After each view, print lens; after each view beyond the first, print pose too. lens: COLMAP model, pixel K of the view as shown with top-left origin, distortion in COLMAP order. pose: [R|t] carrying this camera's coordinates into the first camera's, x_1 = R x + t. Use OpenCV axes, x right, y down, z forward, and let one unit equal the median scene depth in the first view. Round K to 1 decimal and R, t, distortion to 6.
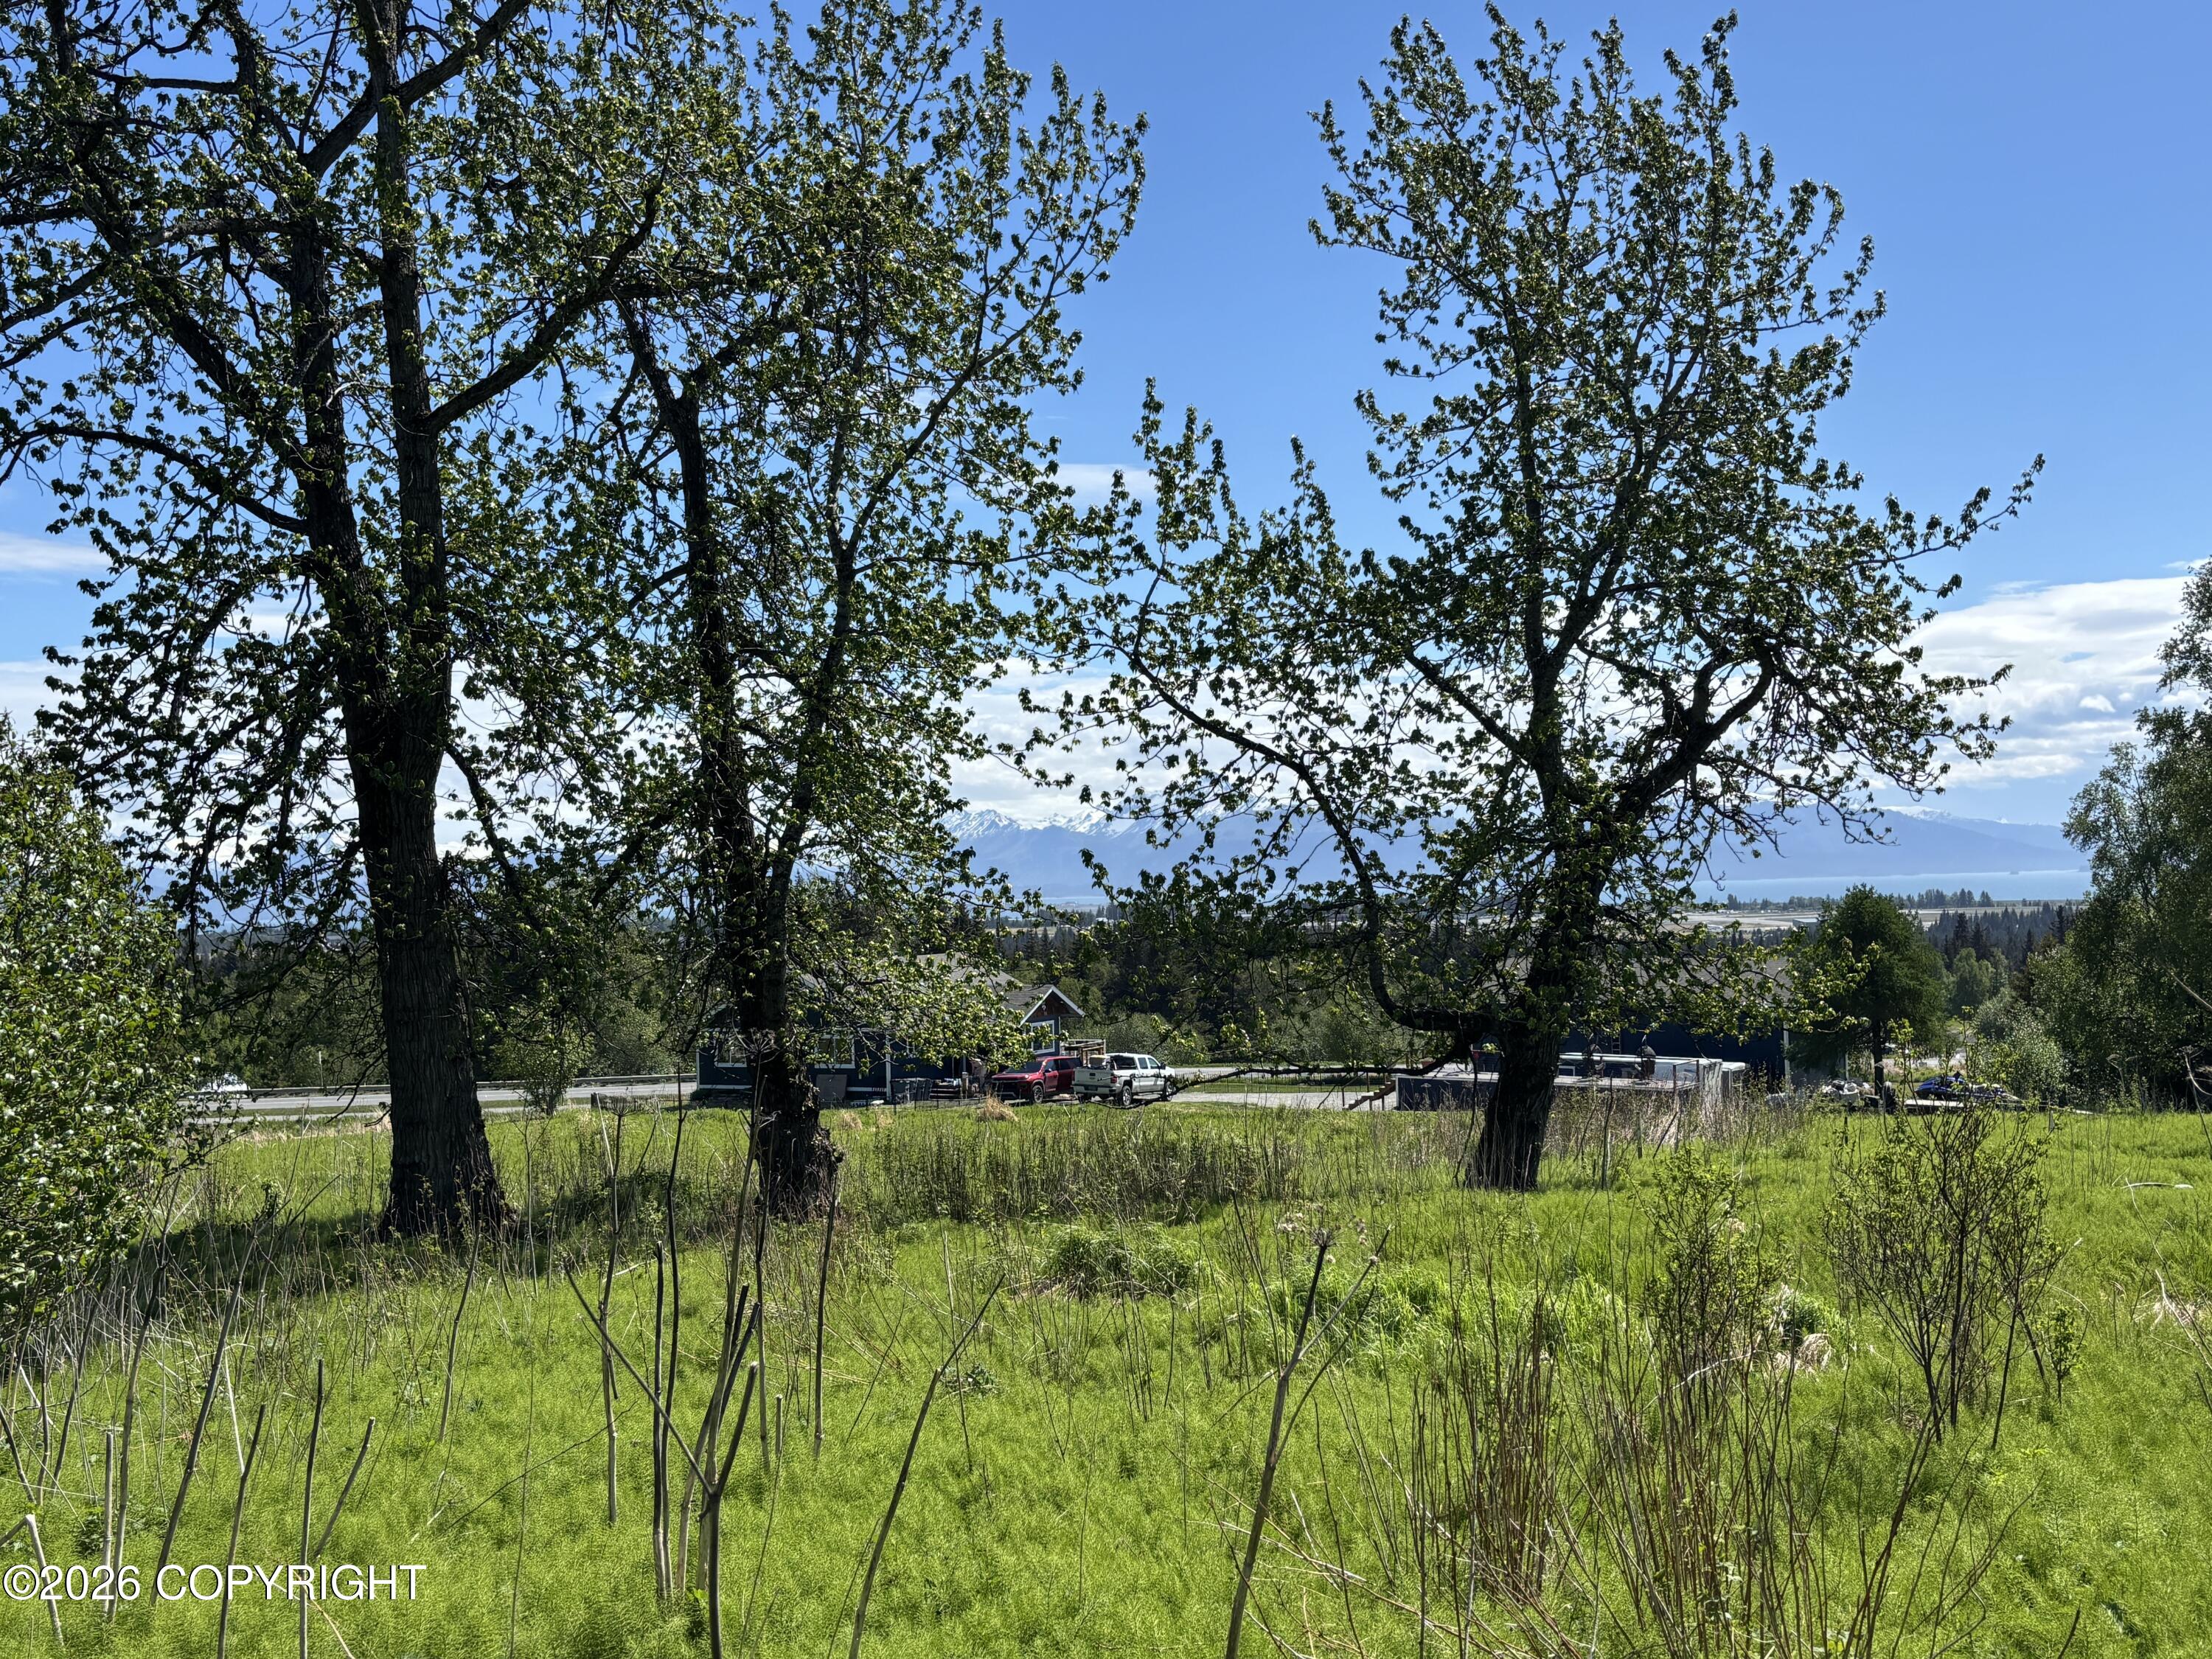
lens RADIAL K [[2181.6, 0, 1107.6], [0, 2181.6, 838.4], [0, 0, 1]] dist [0.028744, 0.000000]
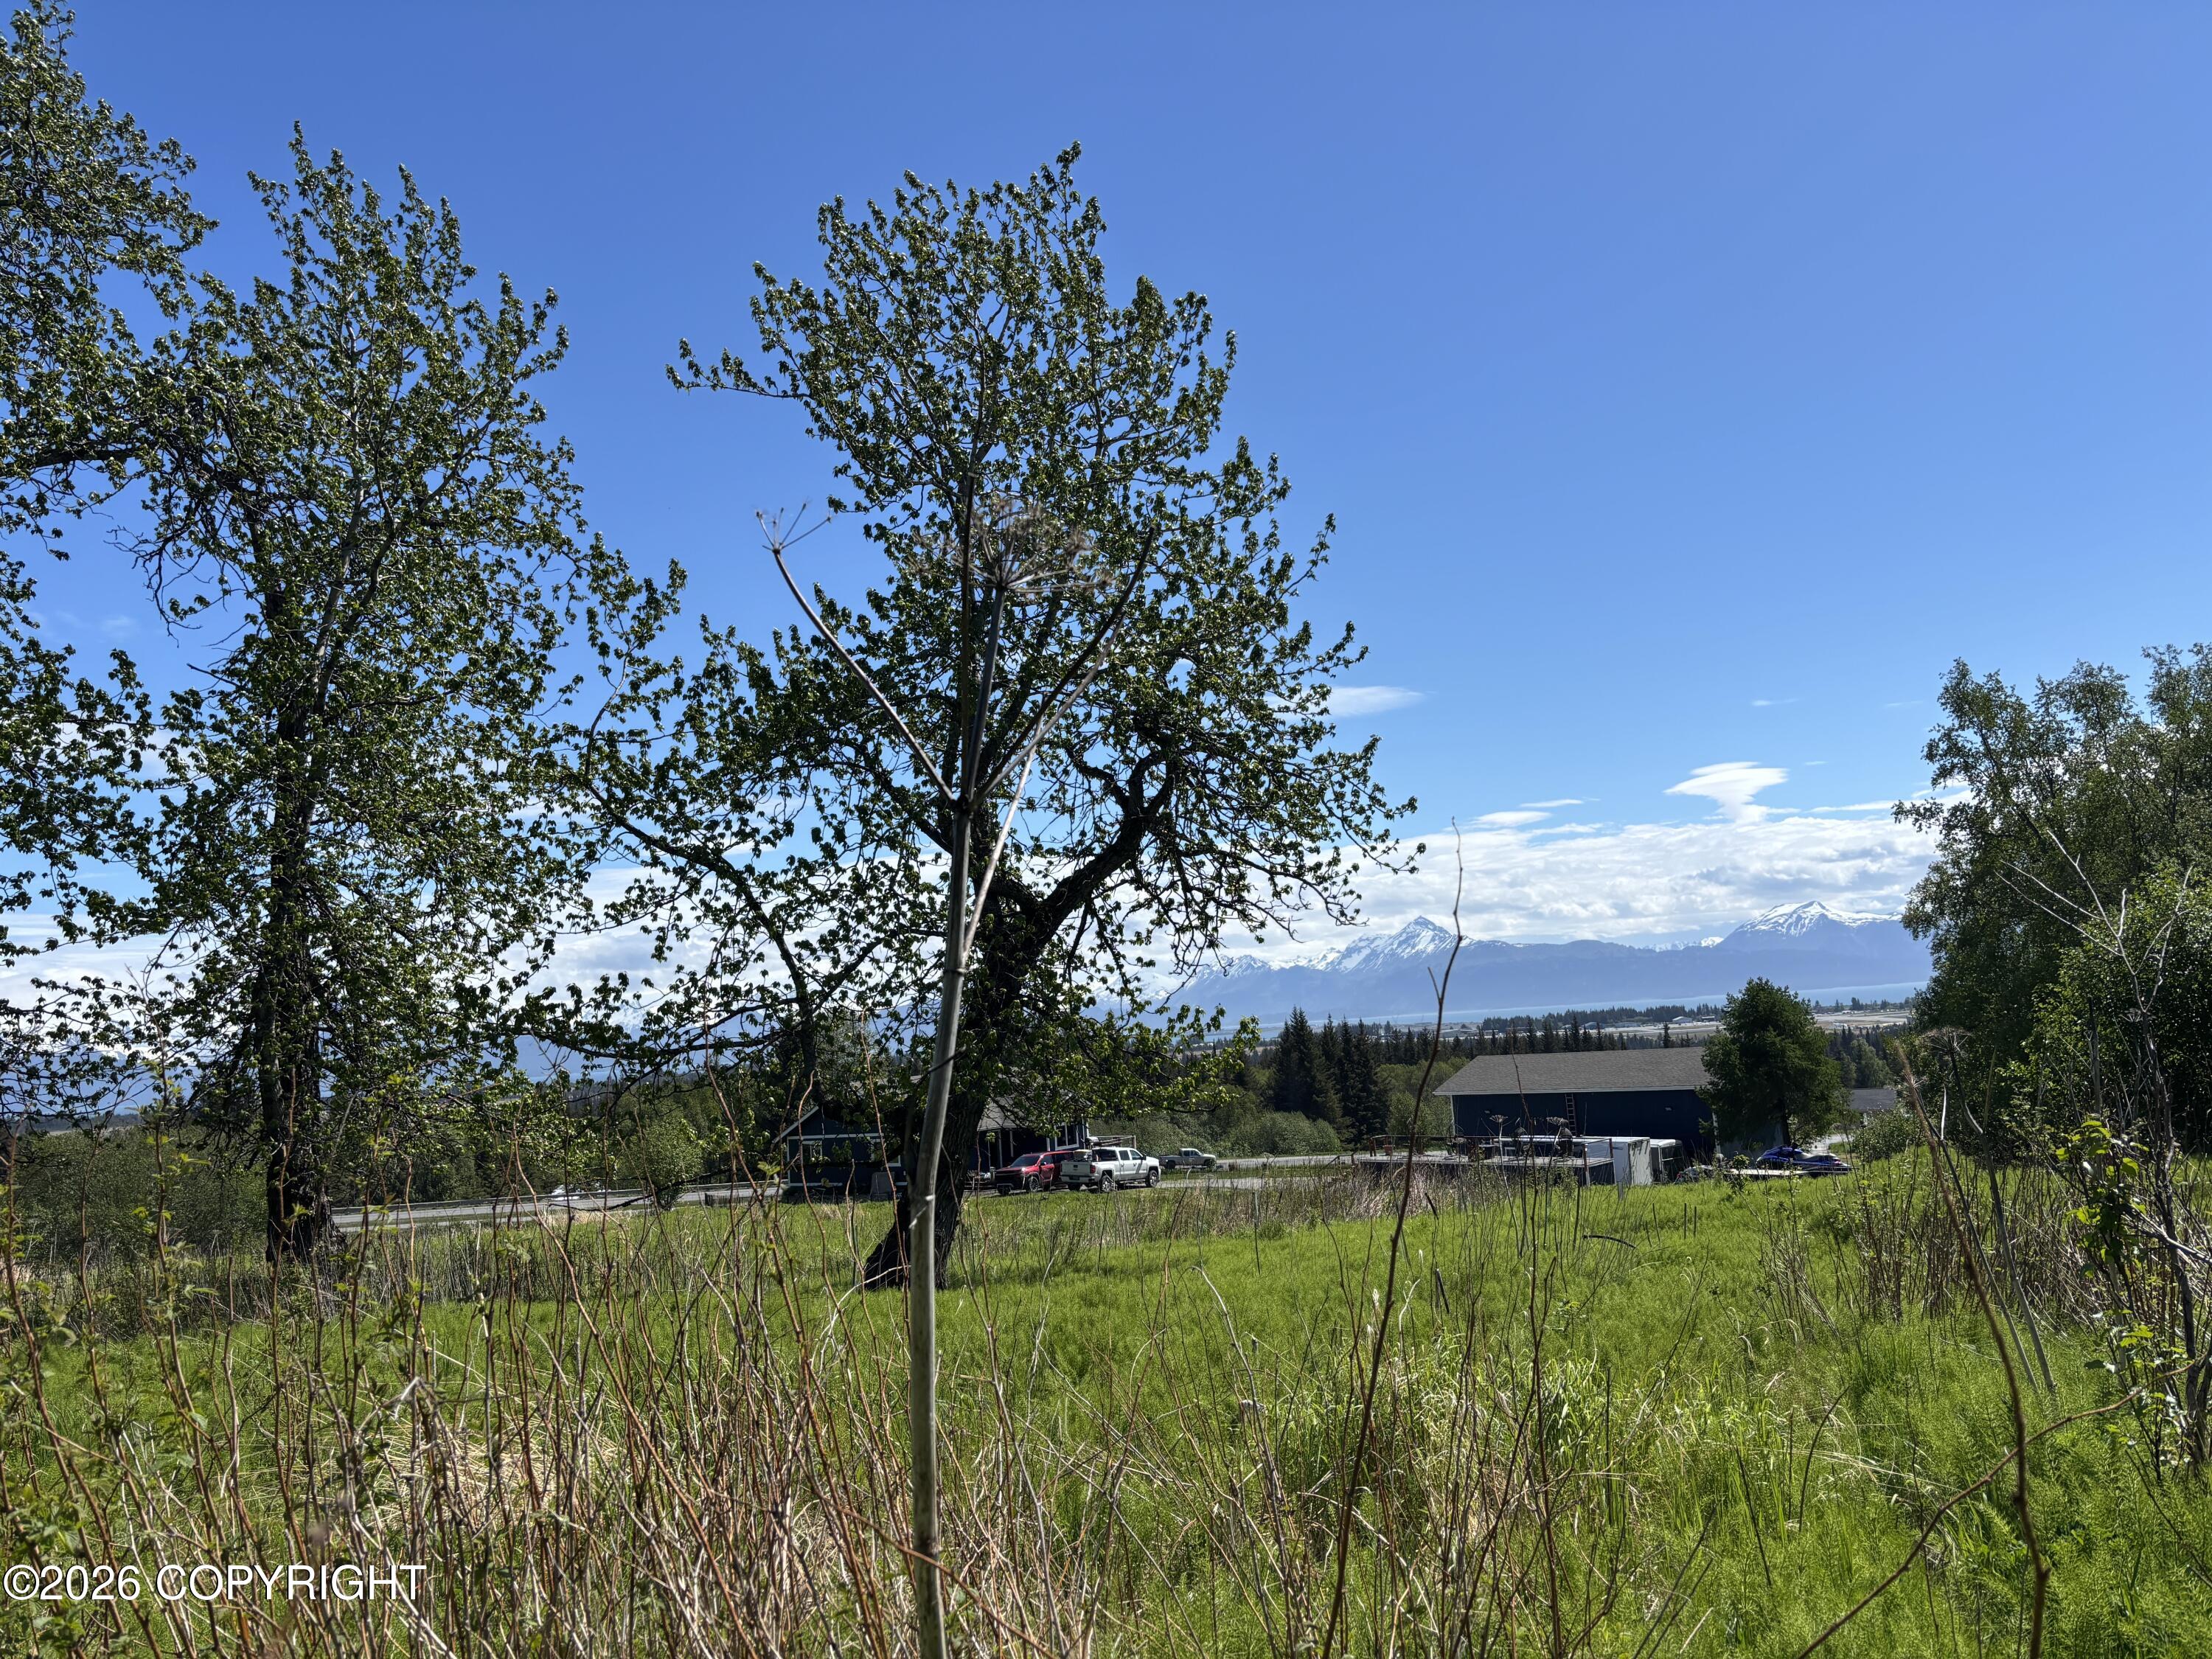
lens RADIAL K [[1664.6, 0, 1106.3], [0, 1664.6, 817.5], [0, 0, 1]] dist [0.016391, 0.003013]
pose [[0.988114, -0.058284, -0.142244, 0.385830], [0.043982, 0.993843, -0.101696, 0.030827], [0.147295, 0.094231, 0.984594, 0.229750]]
